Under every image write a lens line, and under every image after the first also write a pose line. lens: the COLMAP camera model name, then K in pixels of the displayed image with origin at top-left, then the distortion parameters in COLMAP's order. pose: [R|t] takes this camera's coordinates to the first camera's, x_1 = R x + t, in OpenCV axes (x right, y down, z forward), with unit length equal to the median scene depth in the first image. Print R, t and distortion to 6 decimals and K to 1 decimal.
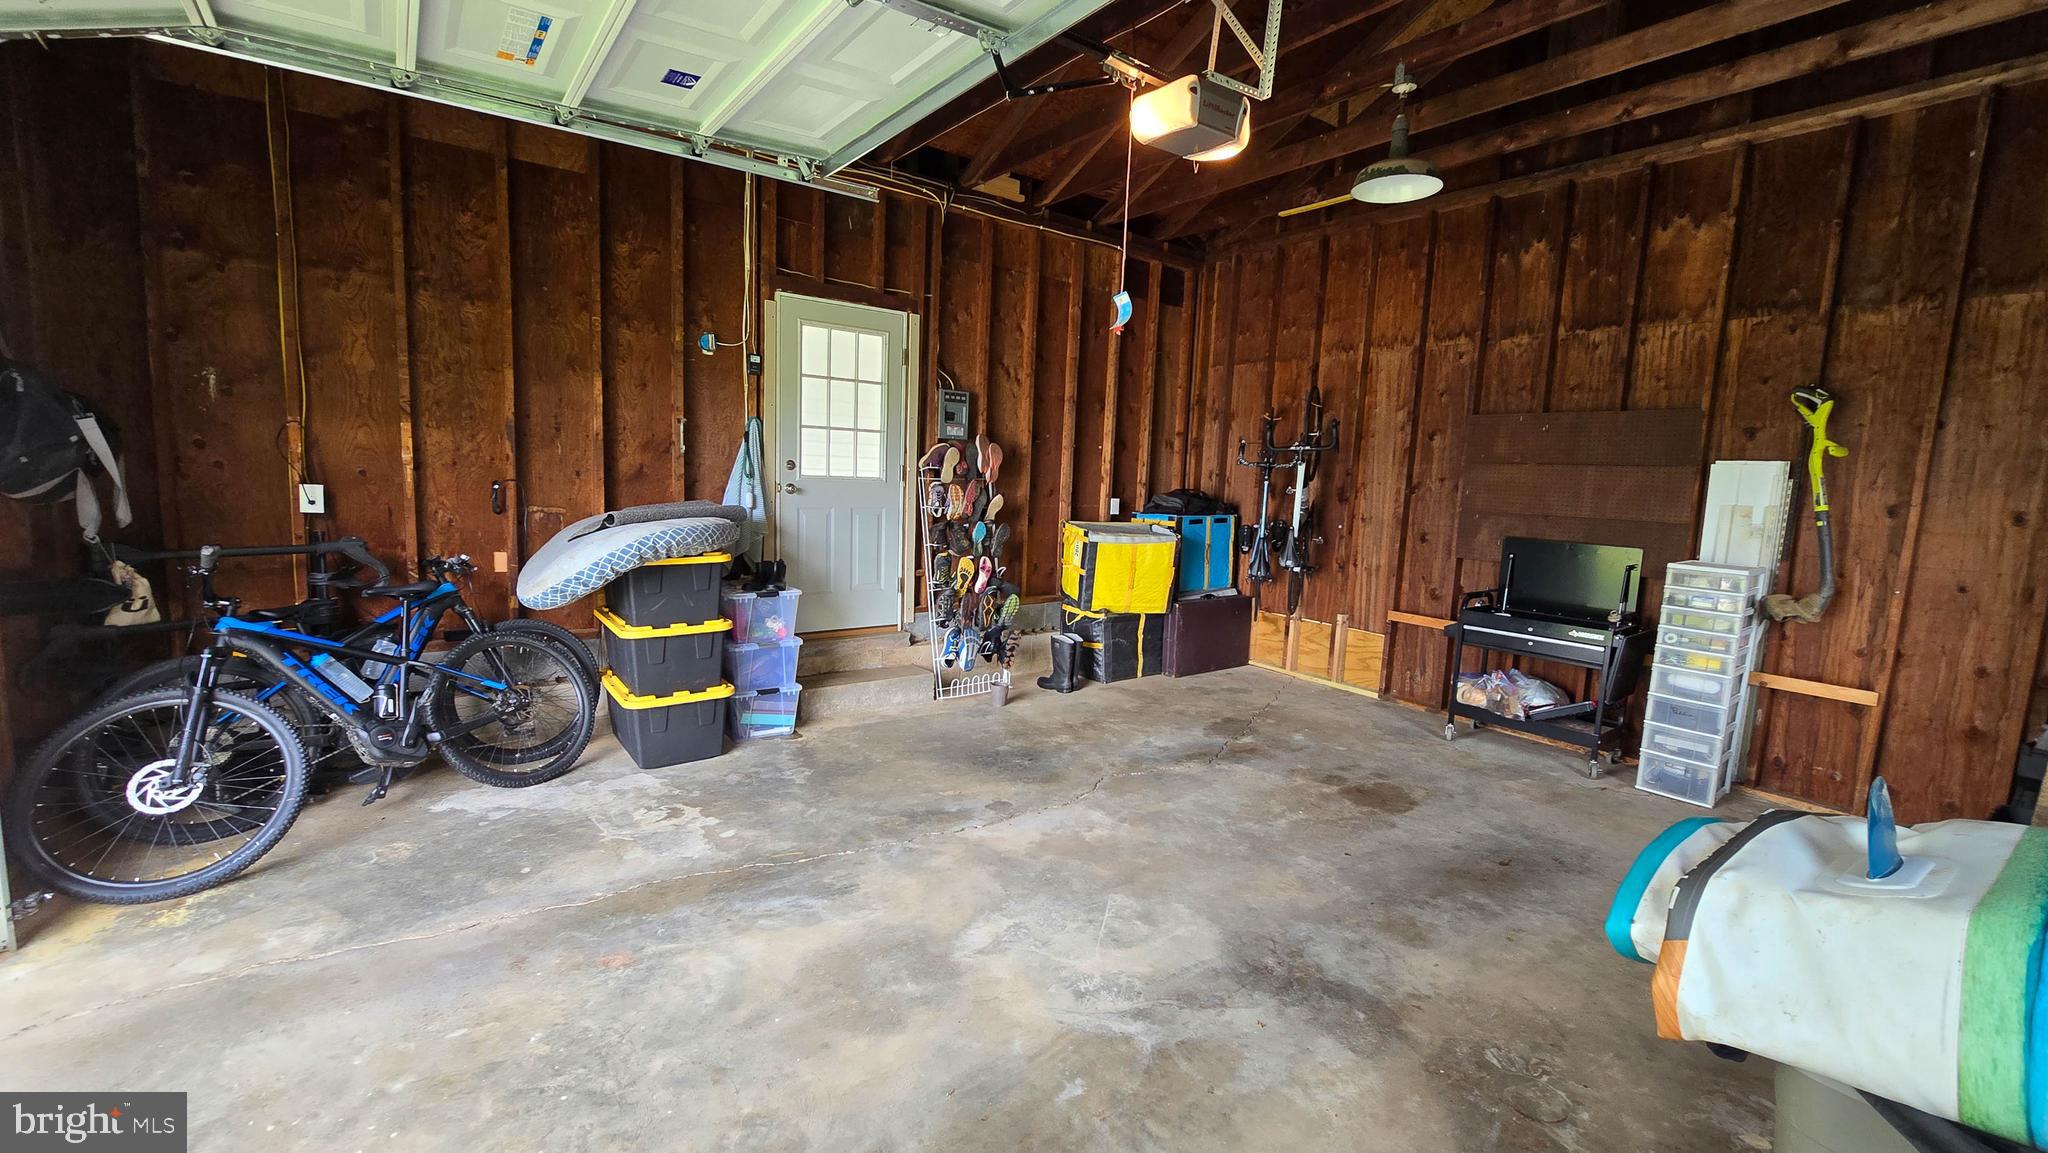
lens RADIAL K [[843.0, 0, 1036.2], [0, 843.0, 581.8], [0, 0, 1]] dist [-0.000771, 0.000165]
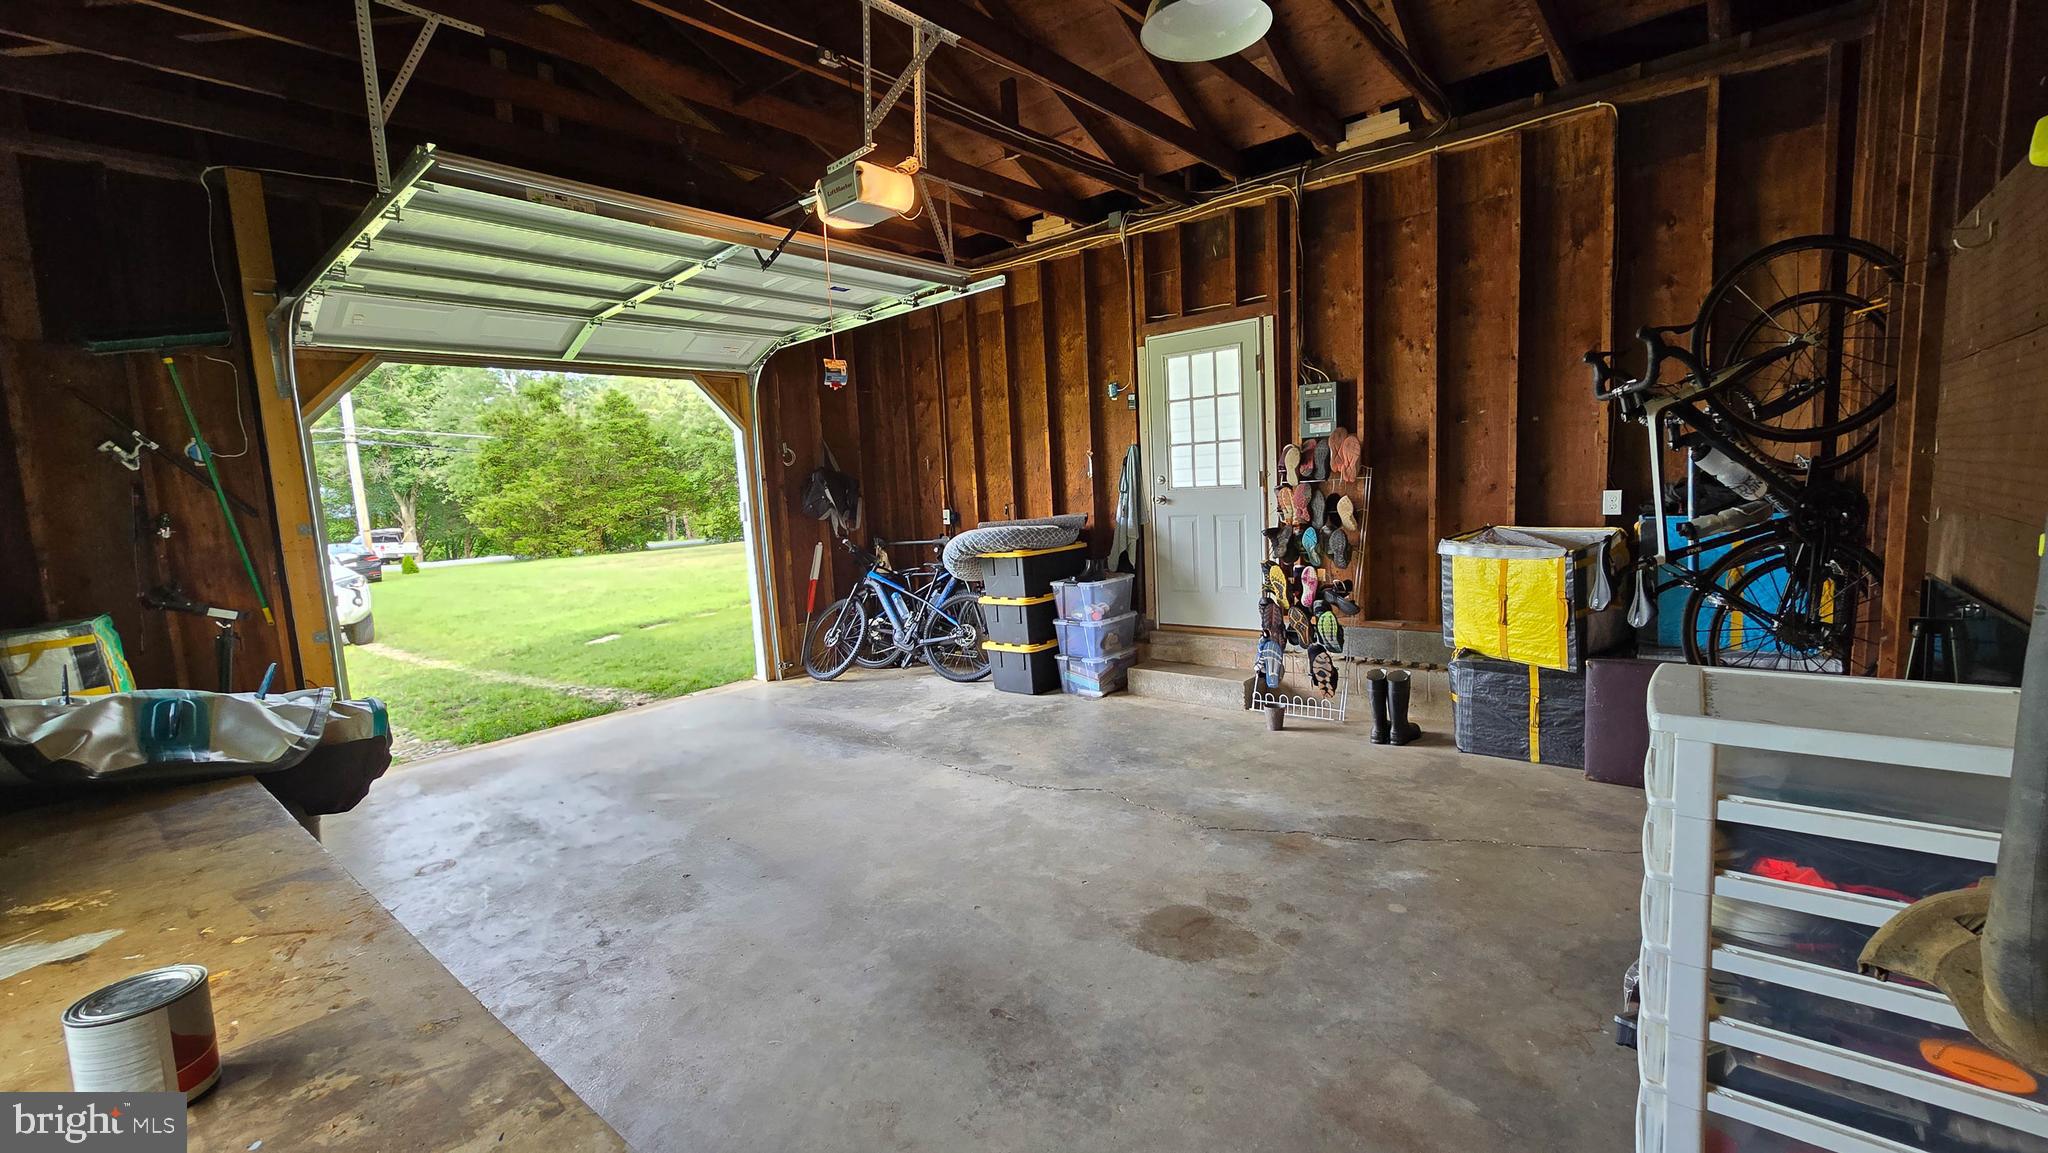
lens RADIAL K [[843.0, 0, 1032.8], [0, 843.0, 573.7], [0, 0, 1]] dist [-0.000771, 0.000165]
pose [[0.214733, 0.051210, -0.975329, 0.864611], [-0.065557, 0.997128, 0.037921, -0.041974], [0.974470, 0.055797, 0.217474, 0.602533]]
